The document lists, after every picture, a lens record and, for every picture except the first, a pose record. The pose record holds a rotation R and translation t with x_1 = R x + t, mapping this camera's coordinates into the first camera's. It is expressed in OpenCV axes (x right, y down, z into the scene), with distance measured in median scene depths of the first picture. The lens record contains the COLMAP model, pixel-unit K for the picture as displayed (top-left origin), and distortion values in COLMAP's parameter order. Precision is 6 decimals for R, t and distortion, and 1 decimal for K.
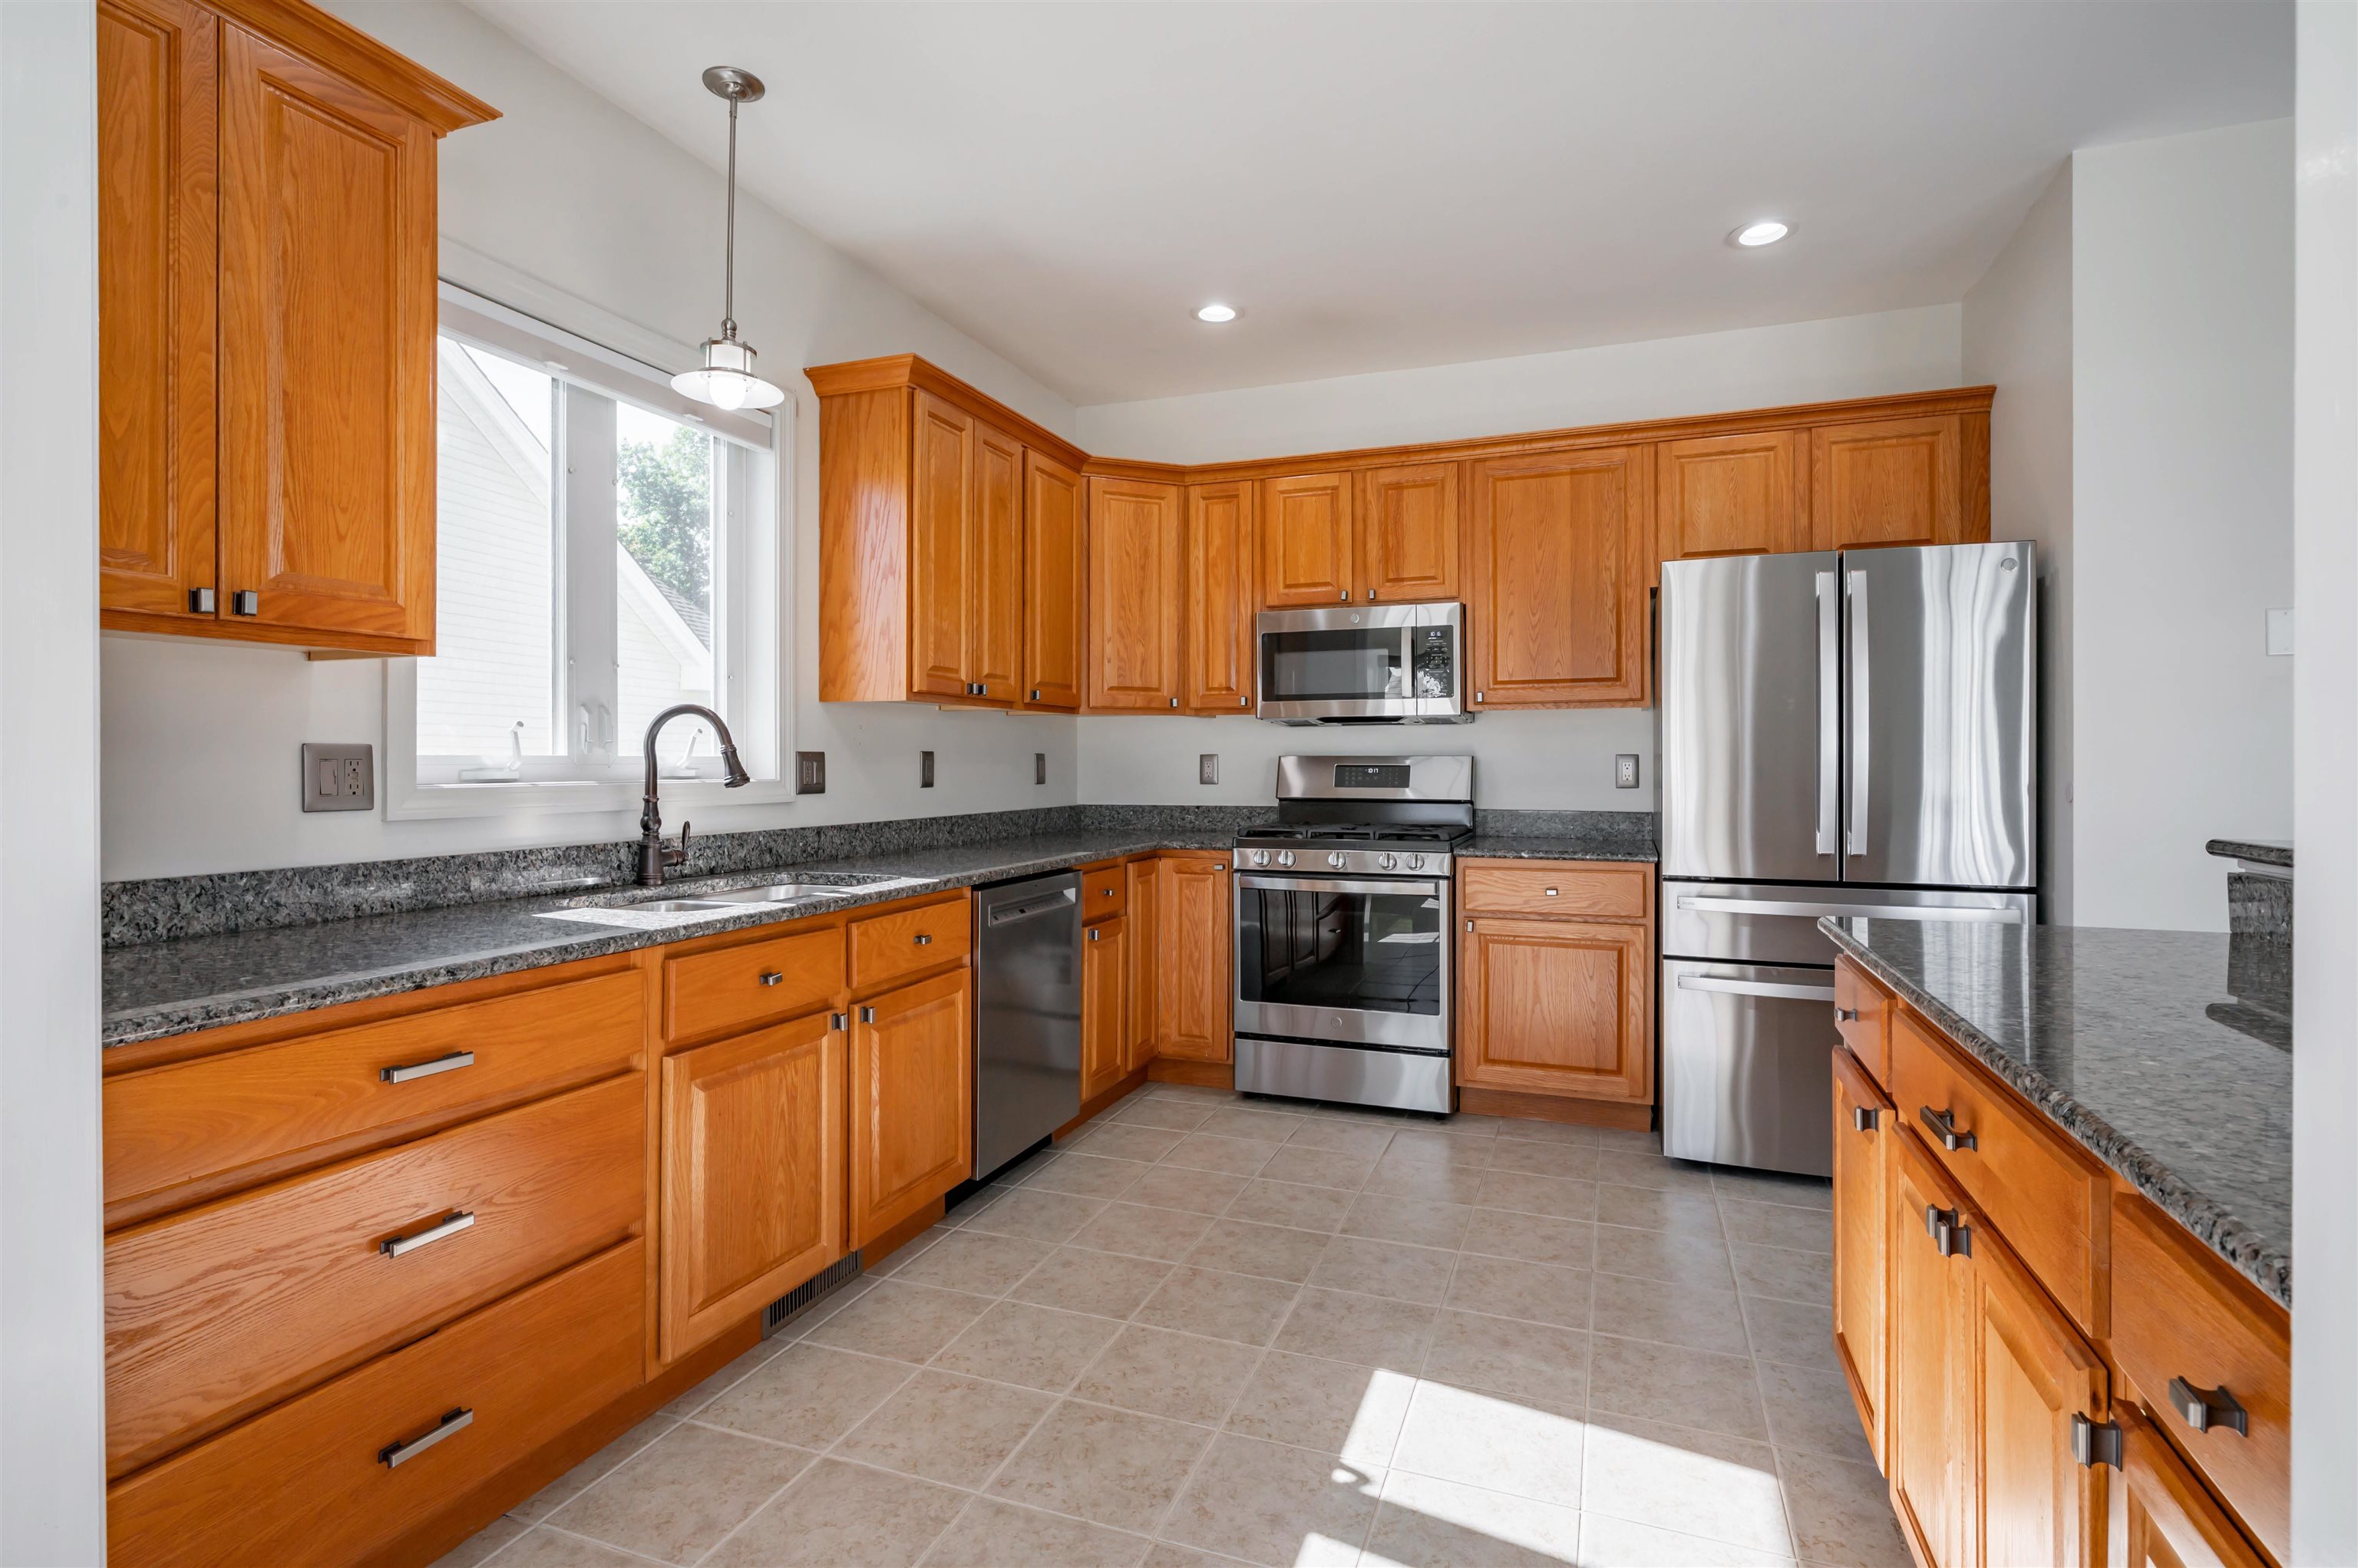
lens RADIAL K [[1142.7, 0, 1159.7], [0, 1142.7, 769.8], [0, 0, 1]] dist [-0.004312, 0.001771]
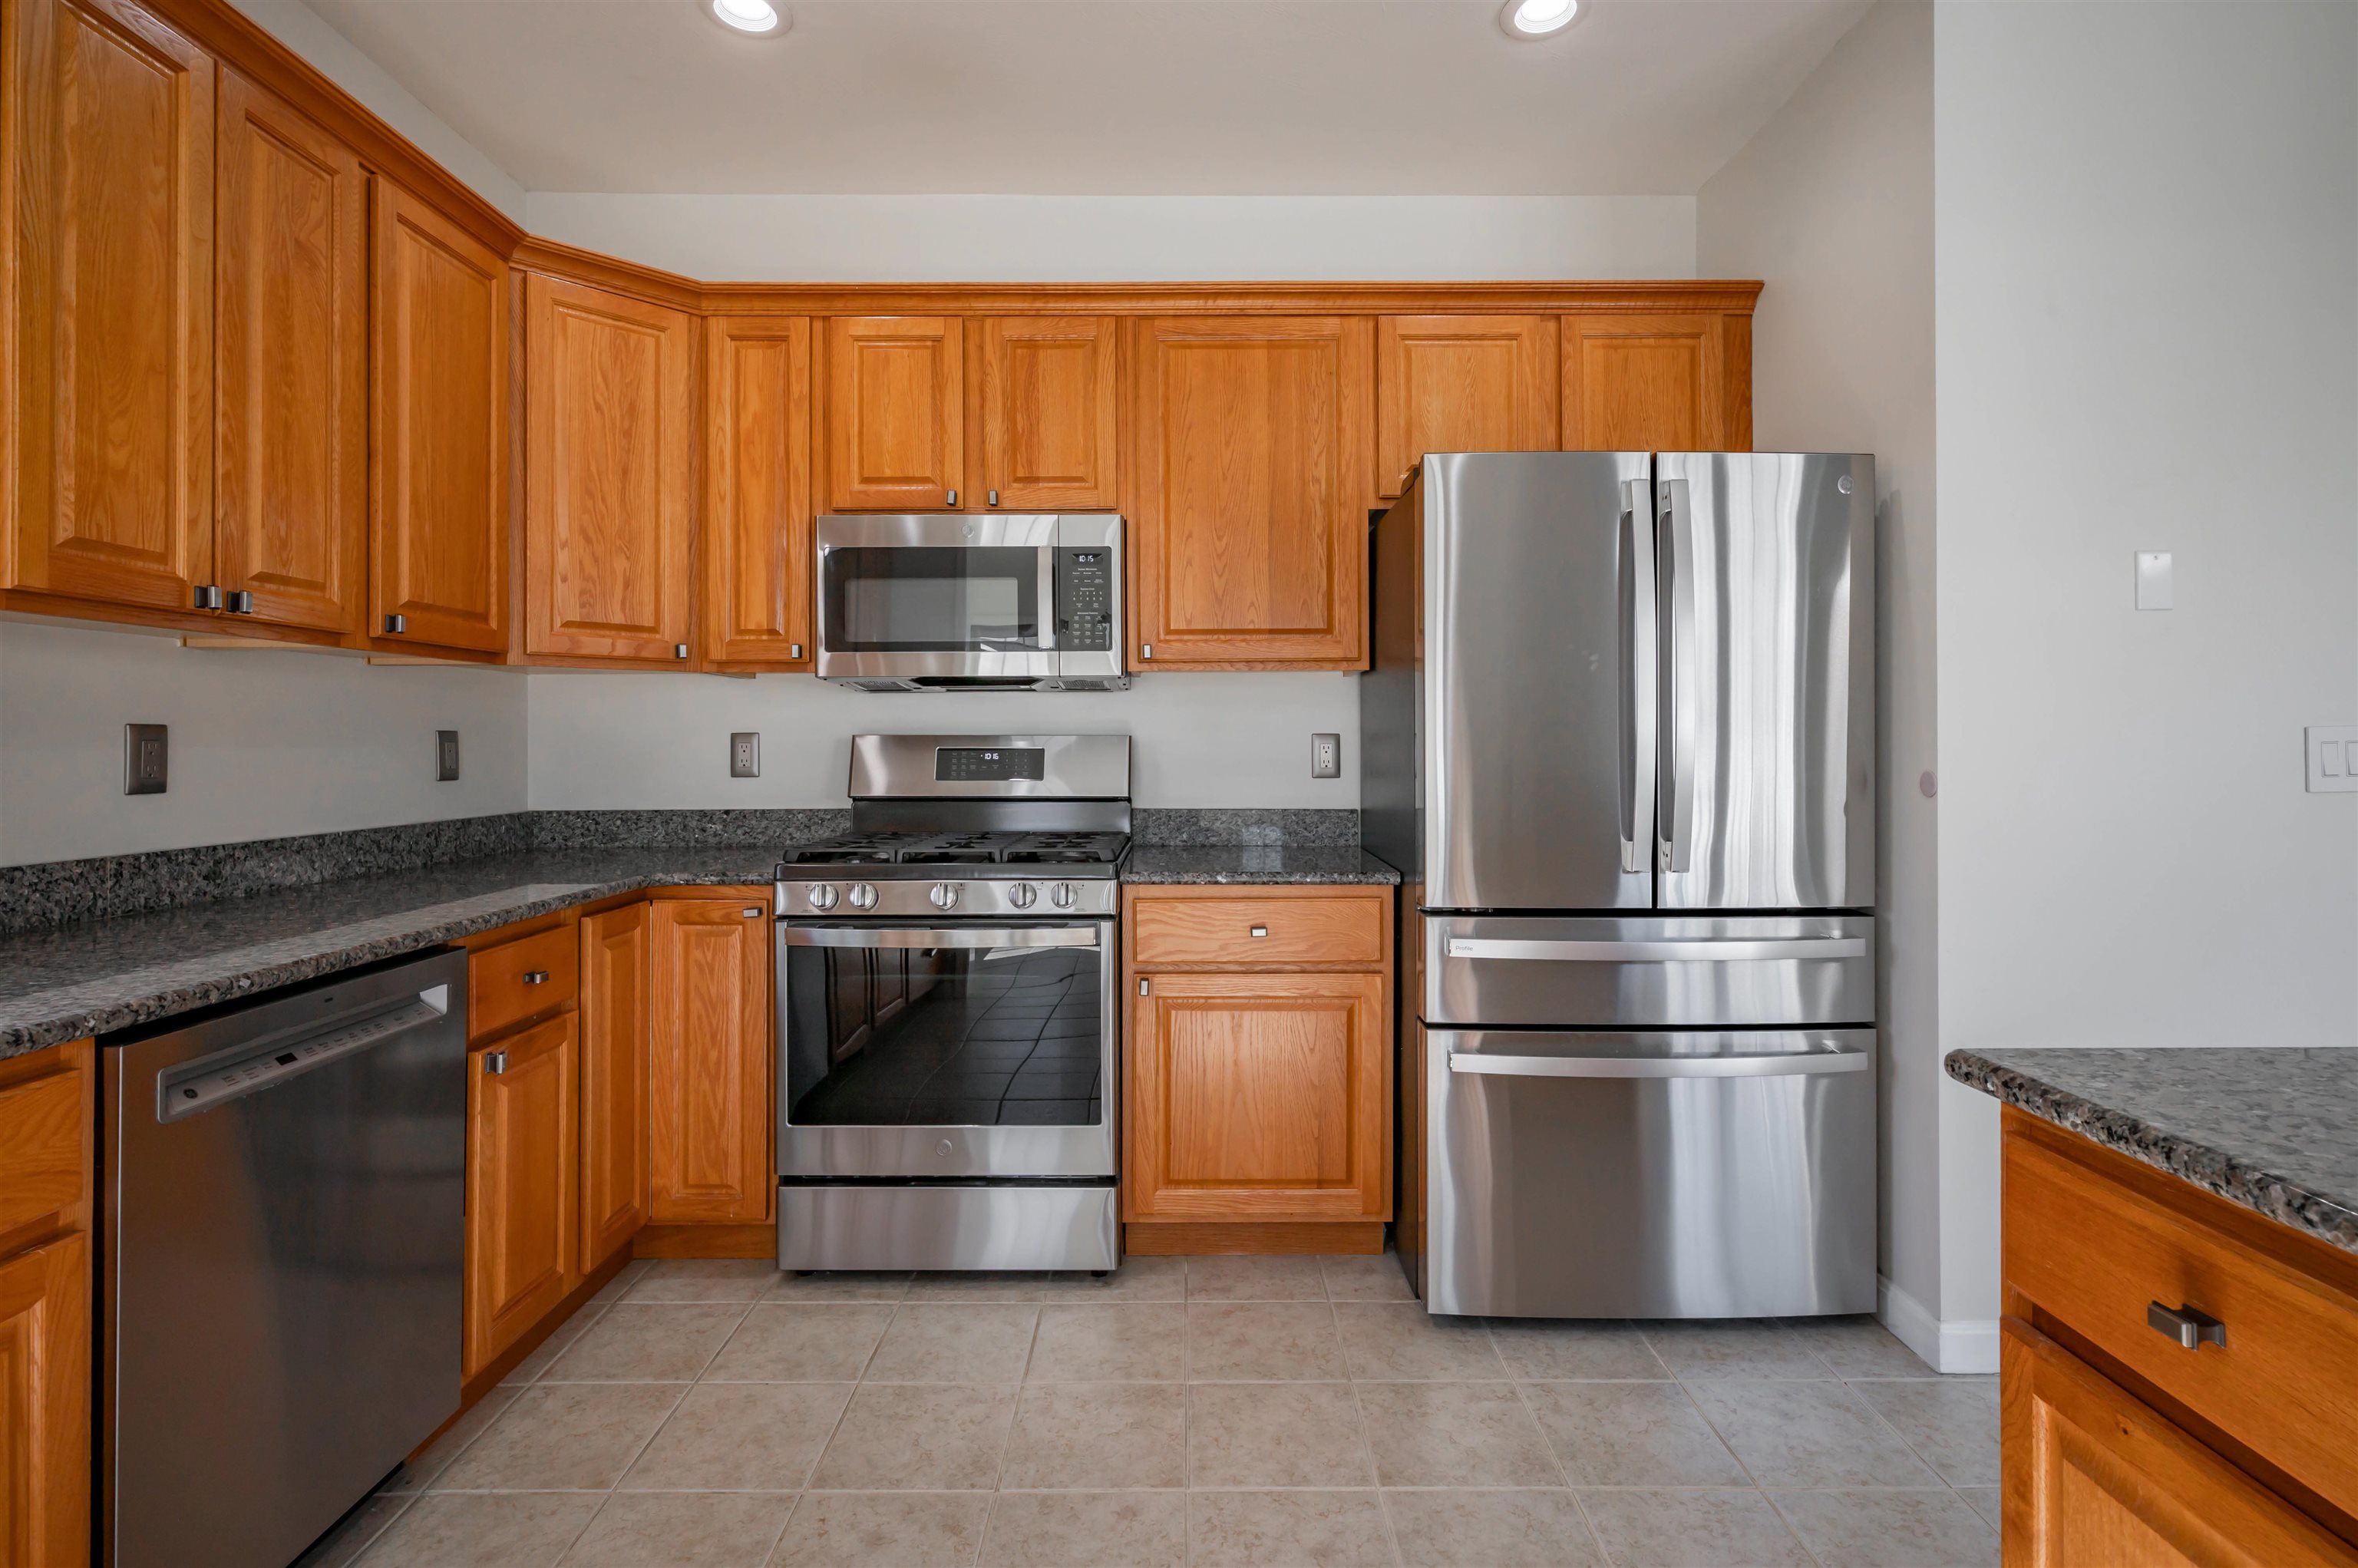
lens RADIAL K [[1142.7, 0, 1190.3], [0, 1142.7, 741.1], [0, 0, 1]] dist [-0.004312, 0.001771]
pose [[0.926618, -0.000021, 0.376004, 0.042652], [0.003158, 0.999965, -0.007725, -0.003212], [-0.375991, 0.008346, 0.926586, 0.361562]]
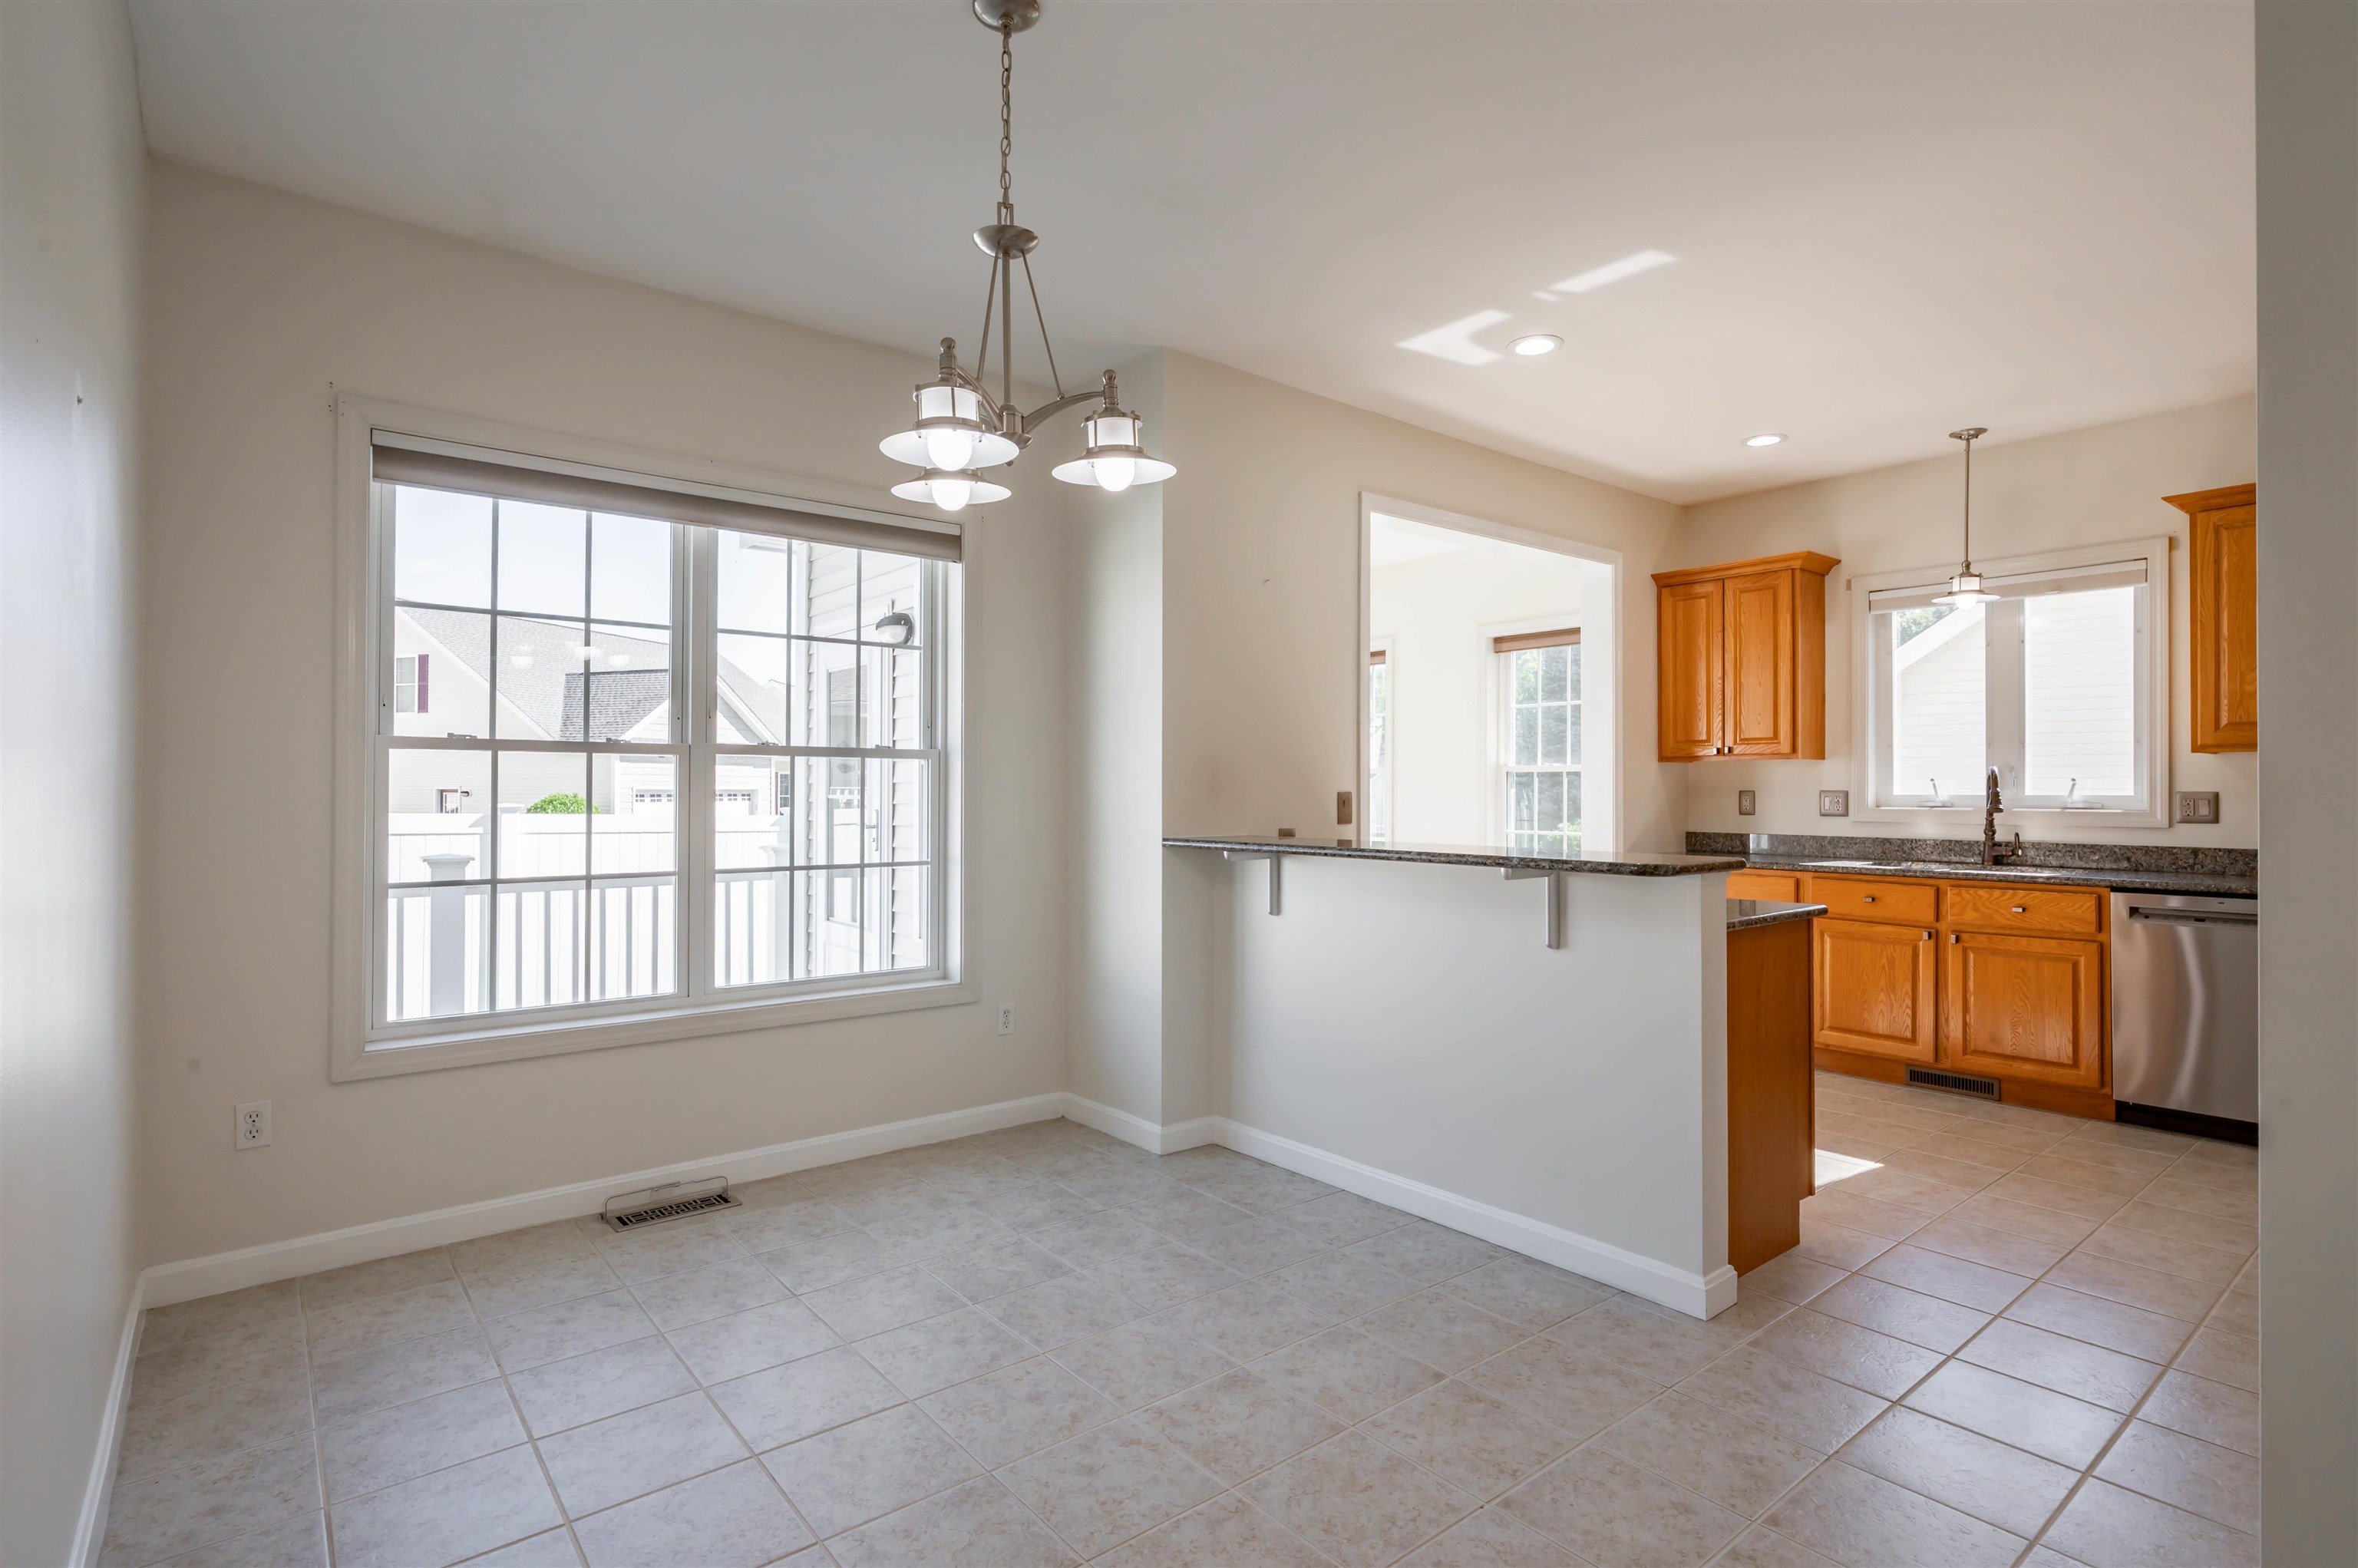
lens RADIAL K [[1142.7, 0, 1193.3], [0, 1142.7, 793.4], [0, 0, 1]] dist [-0.004312, 0.001771]
pose [[-0.473967, -0.003303, -0.880536, 1.287580], [-0.011462, 0.999931, 0.002418, -0.003833], [0.880468, 0.011239, -0.473972, 0.536704]]
